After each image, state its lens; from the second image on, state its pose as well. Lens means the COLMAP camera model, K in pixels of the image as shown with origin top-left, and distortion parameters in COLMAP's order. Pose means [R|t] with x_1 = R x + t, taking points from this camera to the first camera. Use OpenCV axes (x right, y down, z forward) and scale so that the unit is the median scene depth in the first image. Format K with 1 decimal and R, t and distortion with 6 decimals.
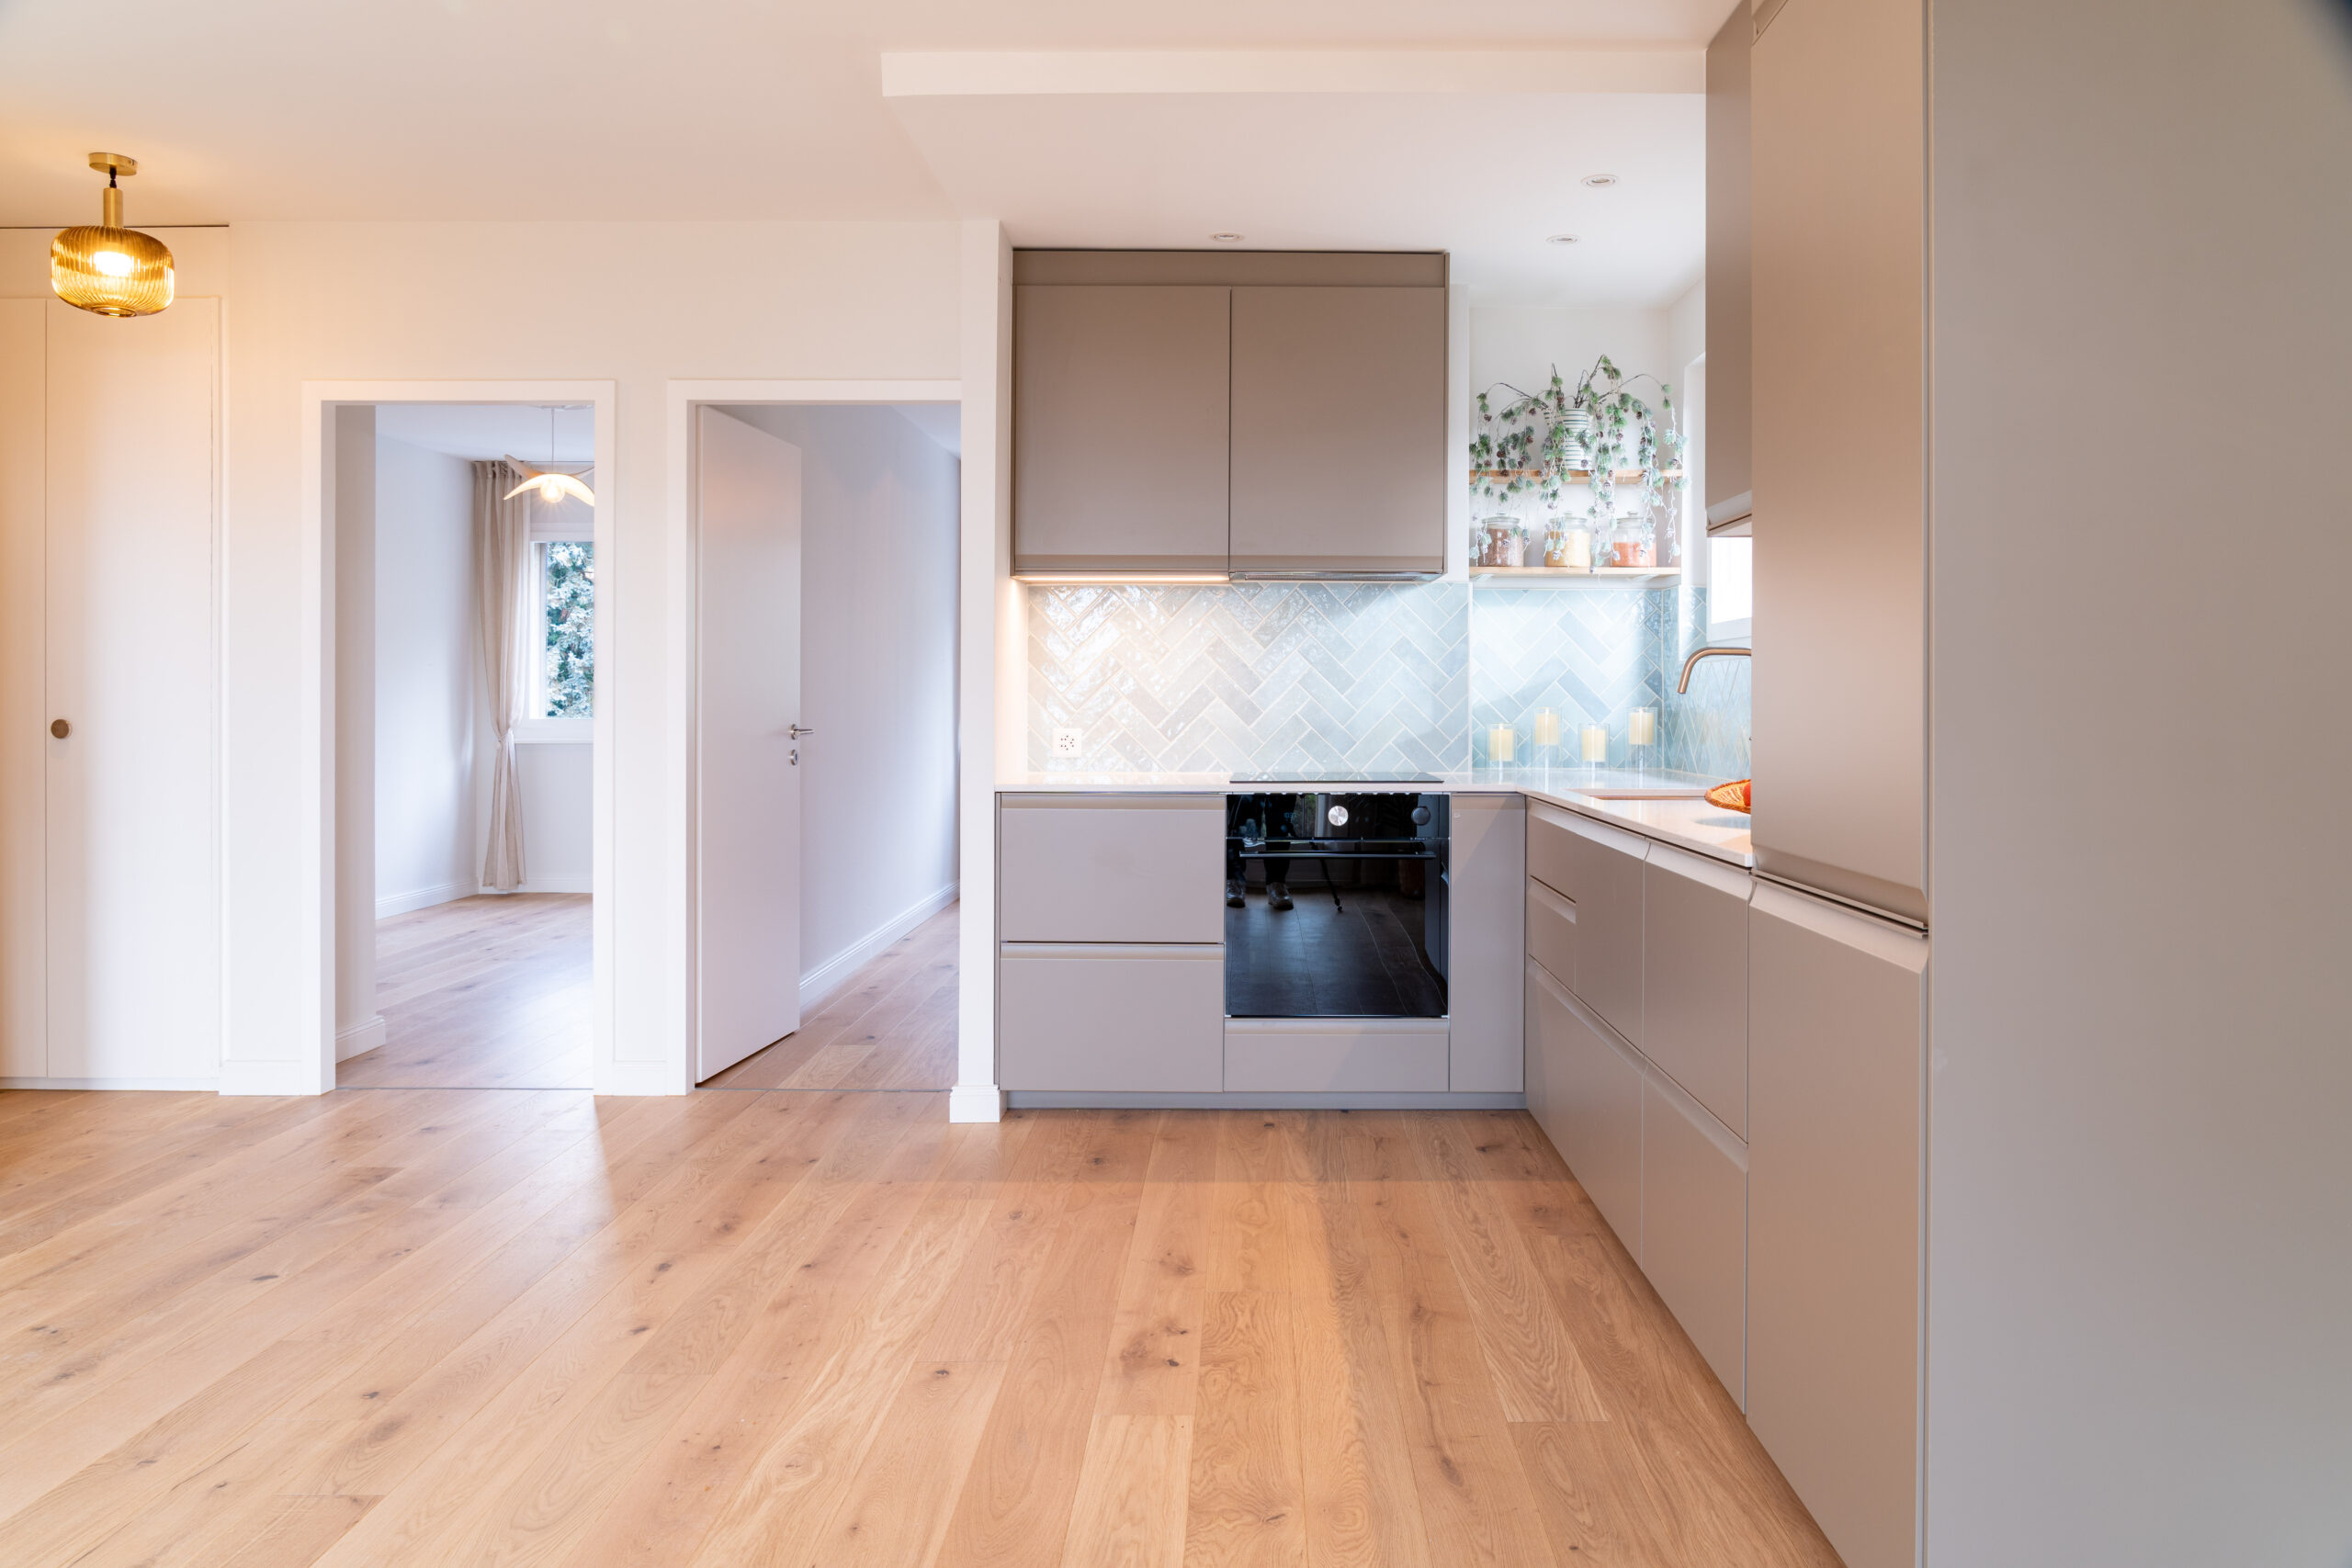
lens RADIAL K [[1632.7, 0, 1219.3], [0, 1632.7, 700.2], [0, 0, 1]] dist [-0.001703, 0.002581]
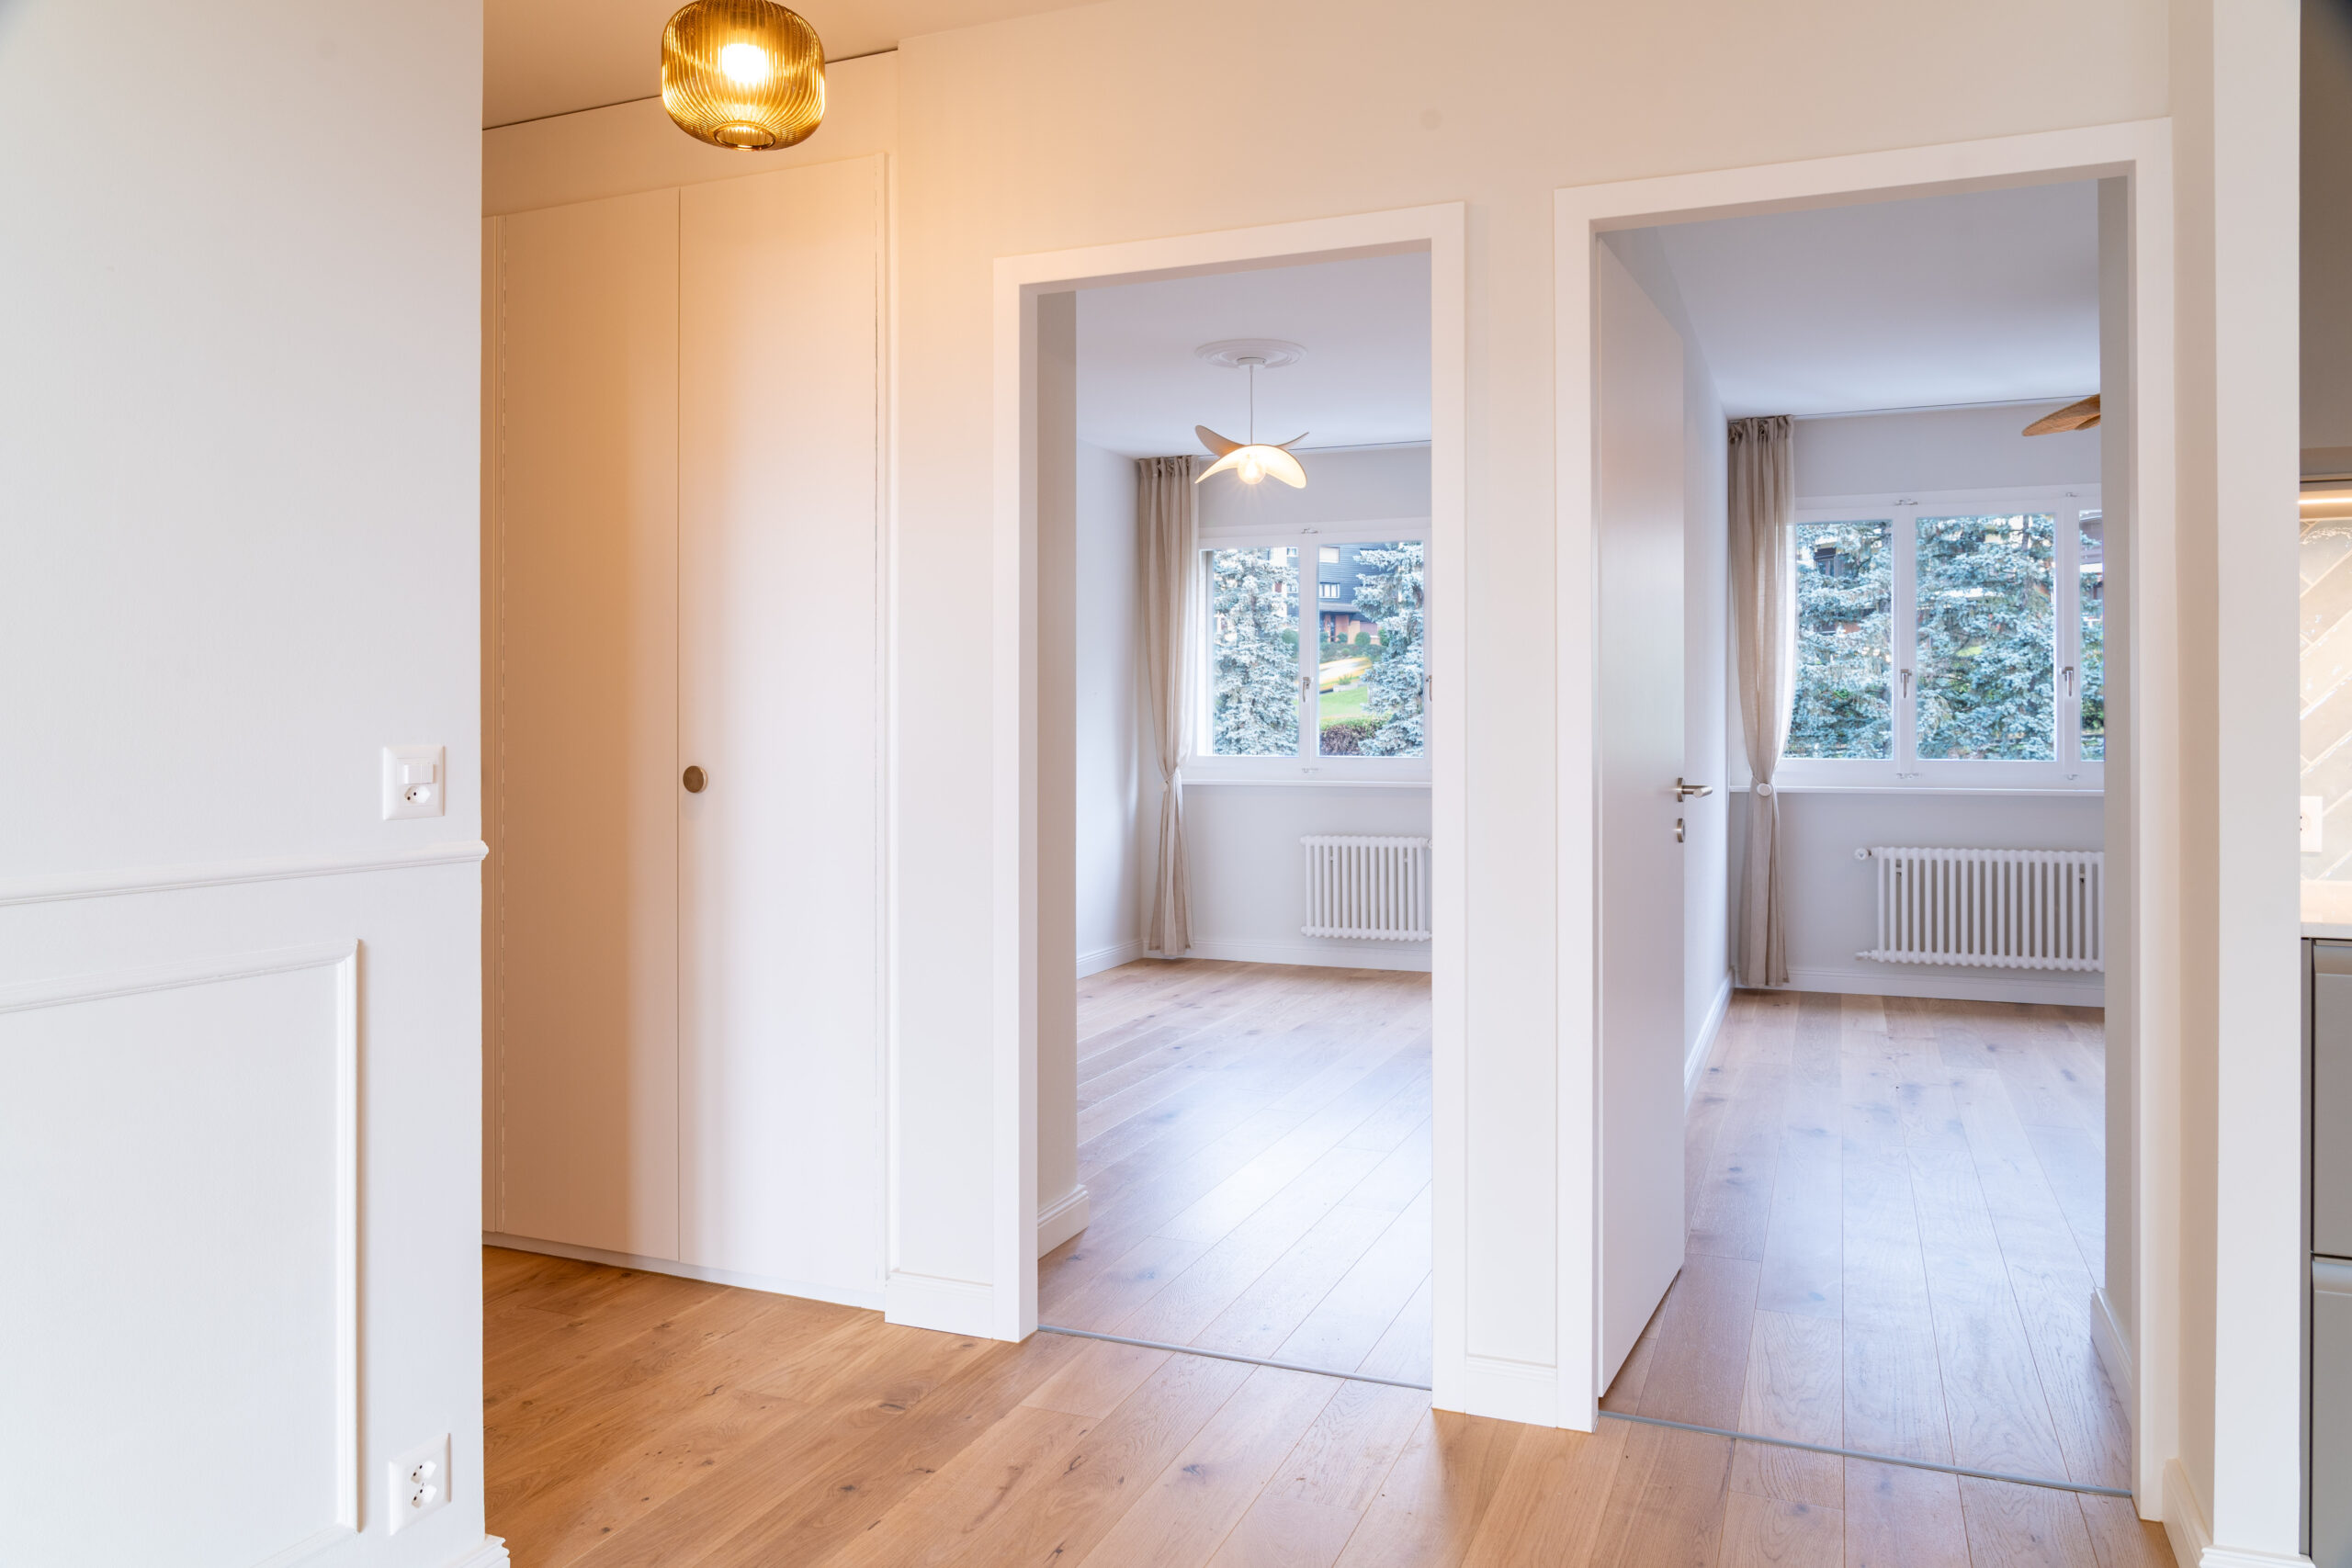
lens RADIAL K [[1625.2, 0, 1175.0], [0, 1625.2, 735.8], [0, 0, 1]] dist [-0.003956, -0.000892]
pose [[0.931620, 0.001398, -0.363430, -0.250851], [-0.000389, 0.999996, 0.002849, -0.003520], [0.363433, -0.002513, 0.931617, 0.407666]]
